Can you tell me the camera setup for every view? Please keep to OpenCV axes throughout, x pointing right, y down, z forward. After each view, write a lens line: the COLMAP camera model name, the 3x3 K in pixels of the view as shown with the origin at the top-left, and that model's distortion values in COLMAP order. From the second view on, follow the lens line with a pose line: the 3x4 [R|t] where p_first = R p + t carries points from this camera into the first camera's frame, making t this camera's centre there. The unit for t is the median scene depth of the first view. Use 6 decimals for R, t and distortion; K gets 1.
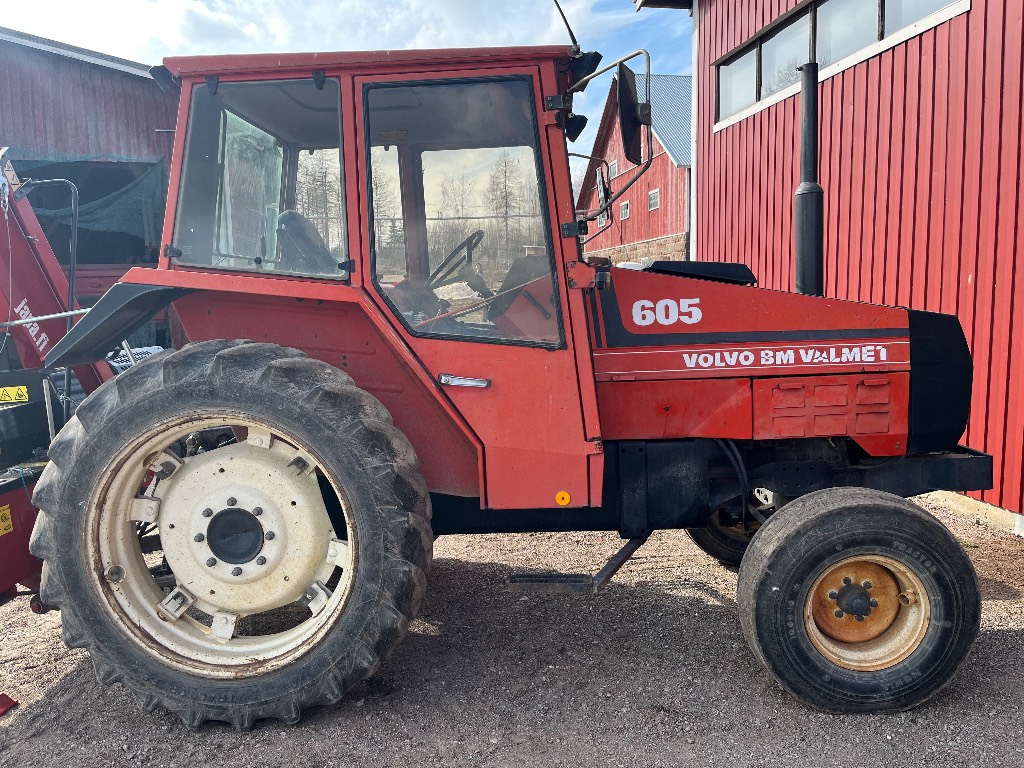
lens RADIAL K [[794.8, 0, 523.6], [0, 794.8, 384.4], [0, 0, 1]] dist [0.027290, 0.001667]
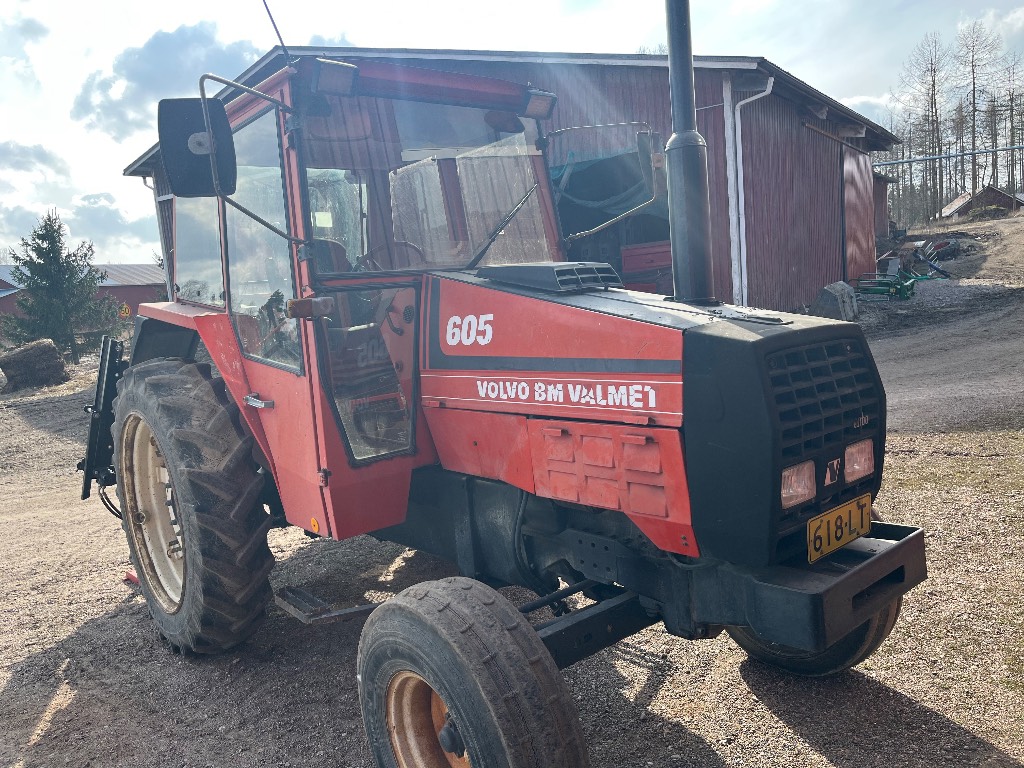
lens RADIAL K [[789.8, 0, 518.8], [0, 789.8, 386.4], [0, 0, 1]] dist [0.067637, -0.105430]
pose [[0.663996, 0.058856, -0.745416, 0.858280], [-0.012146, 0.997615, 0.067951, -0.090207], [0.747638, -0.036065, 0.663127, 0.486588]]
